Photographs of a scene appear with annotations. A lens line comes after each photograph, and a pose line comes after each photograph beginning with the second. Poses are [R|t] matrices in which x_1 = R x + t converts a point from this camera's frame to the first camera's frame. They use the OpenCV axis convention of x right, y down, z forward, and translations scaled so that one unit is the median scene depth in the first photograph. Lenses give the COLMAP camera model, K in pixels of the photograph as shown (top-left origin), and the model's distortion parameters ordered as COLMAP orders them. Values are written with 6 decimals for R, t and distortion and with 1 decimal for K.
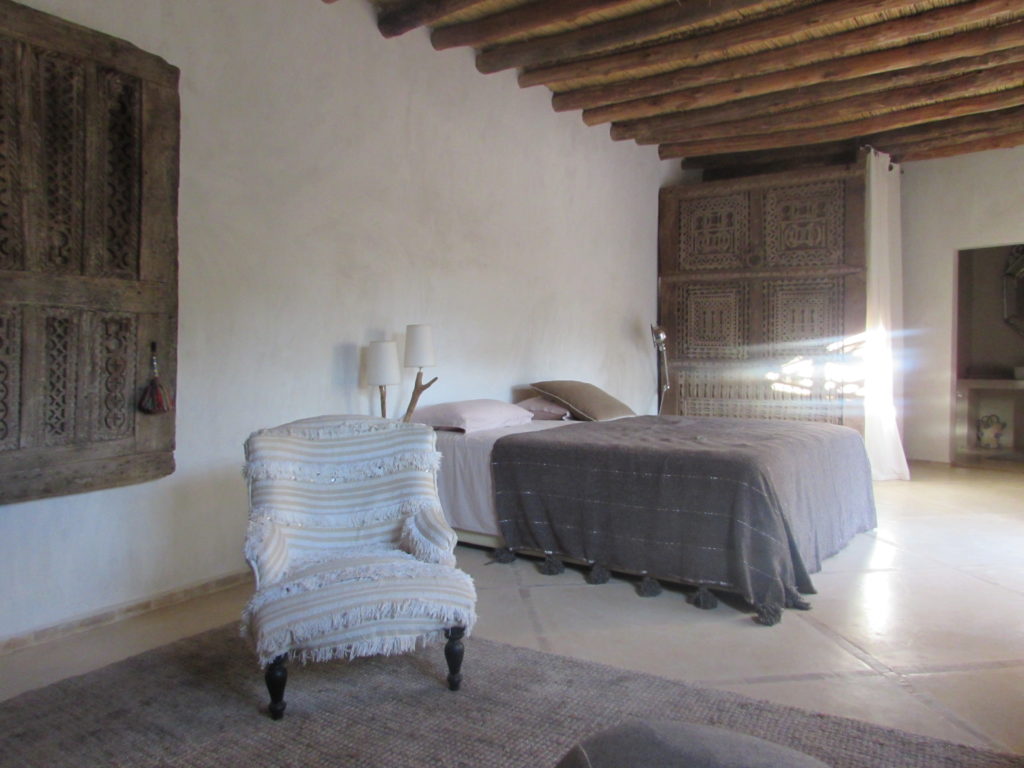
lens RADIAL K [[706.4, 0, 512.0], [0, 706.4, 384.0], [0, 0, 1]] dist [-0.030328, 0.001567]
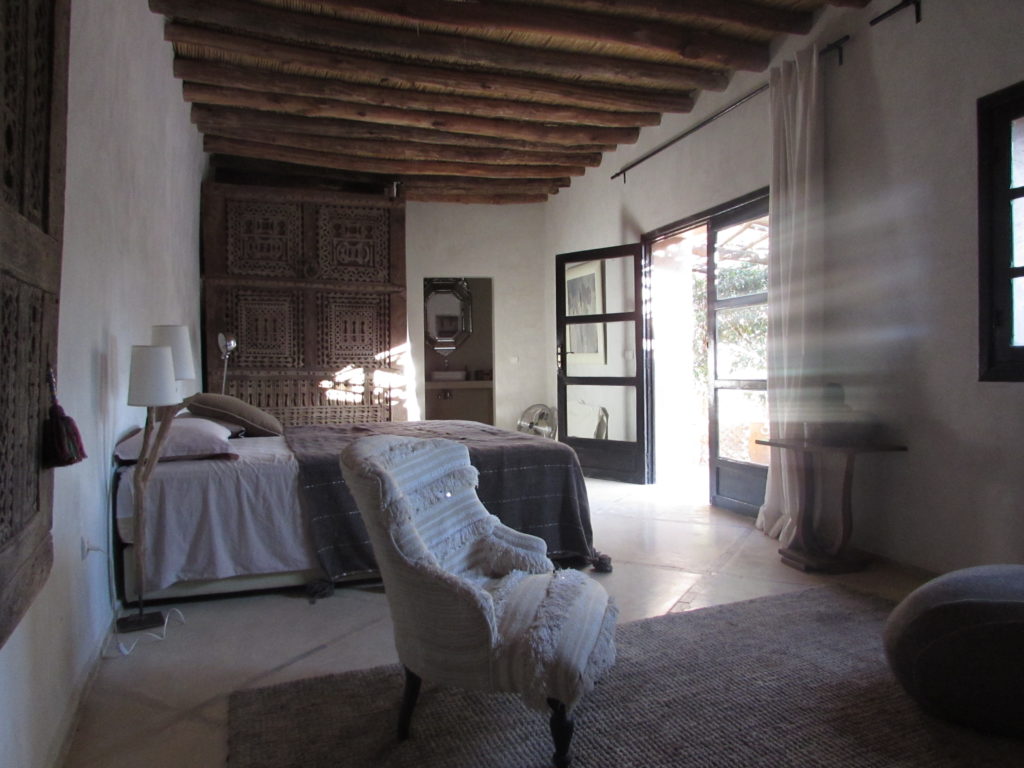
lens RADIAL K [[714.6, 0, 512.0], [0, 714.6, 384.0], [0, 0, 1]] dist [-0.100220, 0.102520]
pose [[0.586489, -0.023379, 0.809620, -0.329209], [0.035014, 0.999381, 0.003495, -0.004606], [-0.809200, 0.026298, 0.586944, 0.159978]]
